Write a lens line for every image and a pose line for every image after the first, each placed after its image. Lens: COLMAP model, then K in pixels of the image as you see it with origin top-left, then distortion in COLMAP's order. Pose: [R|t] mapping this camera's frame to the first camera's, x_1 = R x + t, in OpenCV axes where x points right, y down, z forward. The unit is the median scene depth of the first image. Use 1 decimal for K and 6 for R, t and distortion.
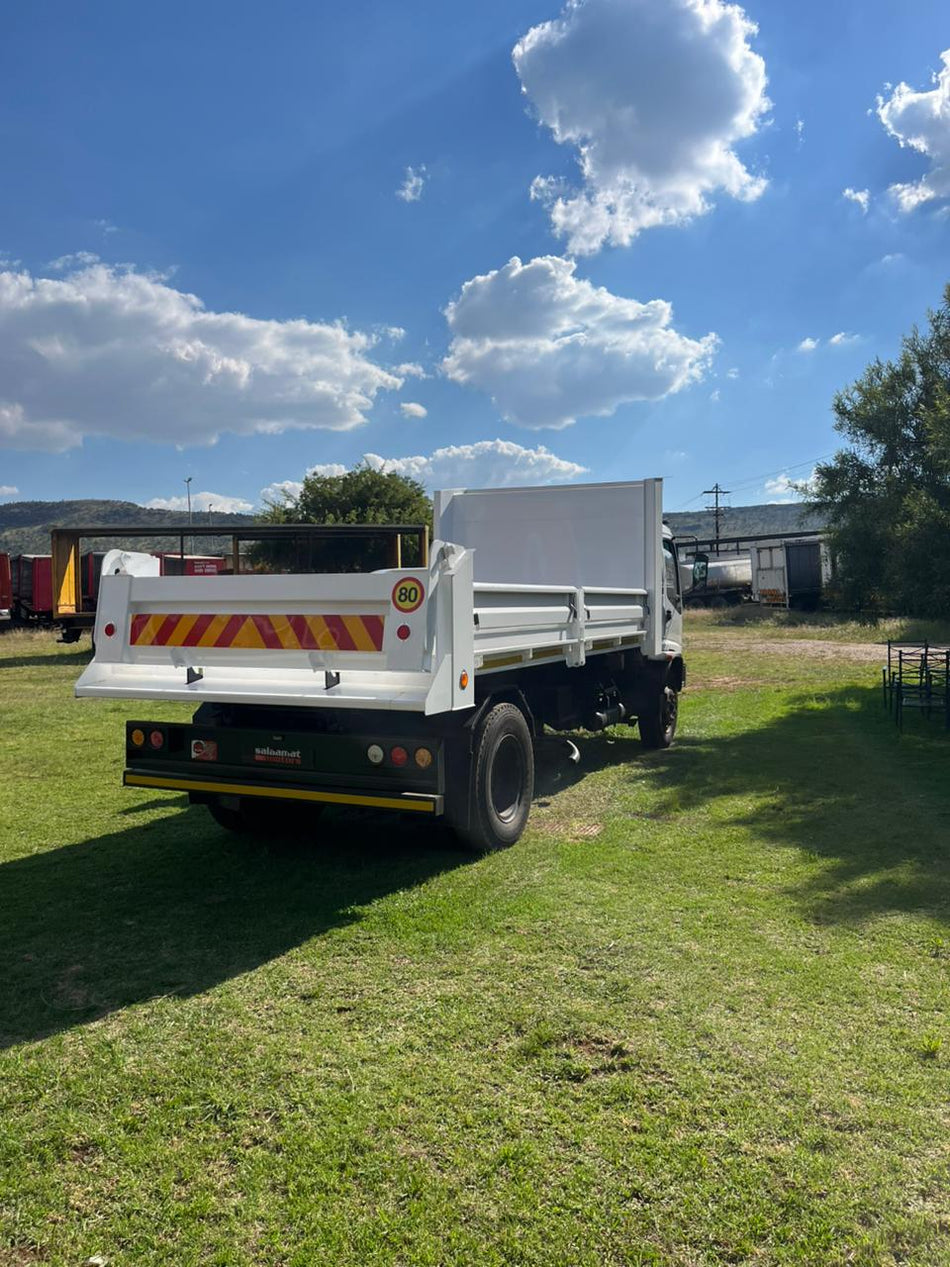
lens RADIAL K [[969.8, 0, 486.8], [0, 969.8, 631.5], [0, 0, 1]] dist [0.009773, 0.000149]
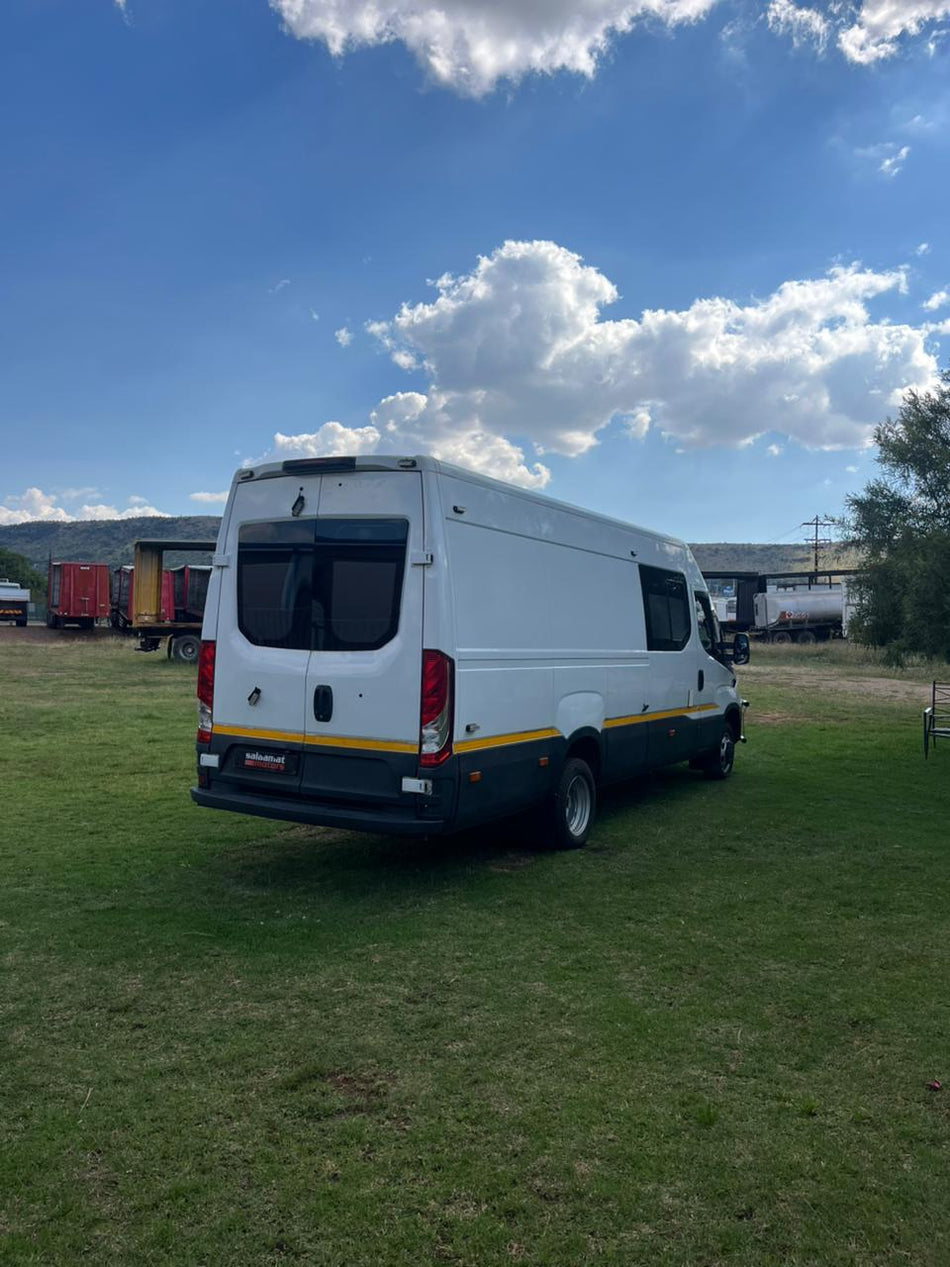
lens RADIAL K [[956.0, 0, 477.2], [0, 956.0, 636.8], [0, 0, 1]] dist [0.061175, -0.072699]
pose [[0.993830, 0.038560, -0.103995, 0.194645], [-0.040544, 0.999033, -0.017030, -0.003623], [0.103238, 0.021141, 0.994432, 0.030614]]
